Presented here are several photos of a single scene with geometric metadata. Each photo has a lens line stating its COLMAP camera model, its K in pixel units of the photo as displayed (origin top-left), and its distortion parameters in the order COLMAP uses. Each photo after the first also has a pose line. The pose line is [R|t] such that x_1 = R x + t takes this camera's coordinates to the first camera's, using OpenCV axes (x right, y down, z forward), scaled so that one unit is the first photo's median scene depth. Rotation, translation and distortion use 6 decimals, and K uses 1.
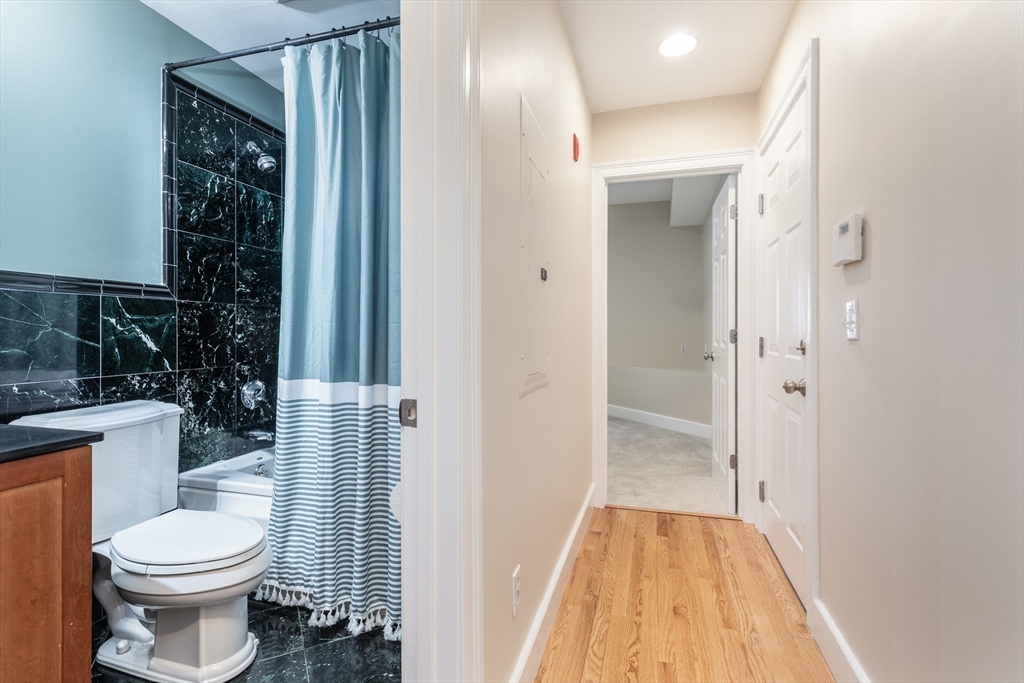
lens RADIAL K [[485.3, 0, 497.2], [0, 485.3, 331.3], [0, 0, 1]] dist [0.004334, 0.000685]
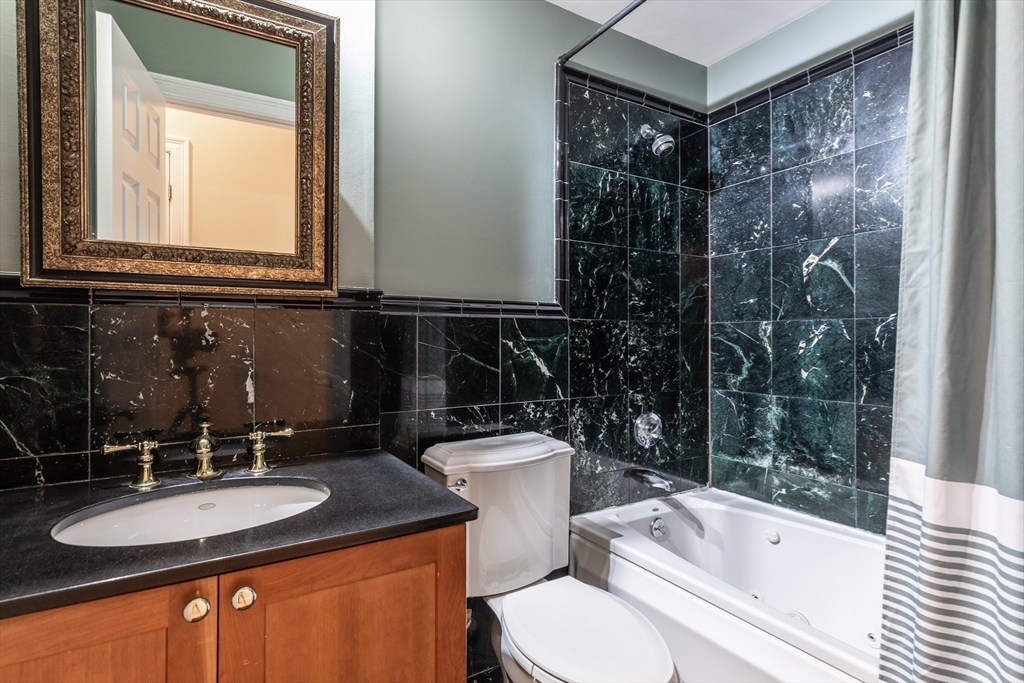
lens RADIAL K [[485.3, 0, 497.2], [0, 485.3, 331.3], [0, 0, 1]] dist [0.004334, 0.000685]
pose [[0.736627, -0.006964, -0.676263, -0.152275], [-0.002119, 0.999918, -0.012605, -0.029138], [0.676296, 0.010718, 0.736552, 0.252881]]
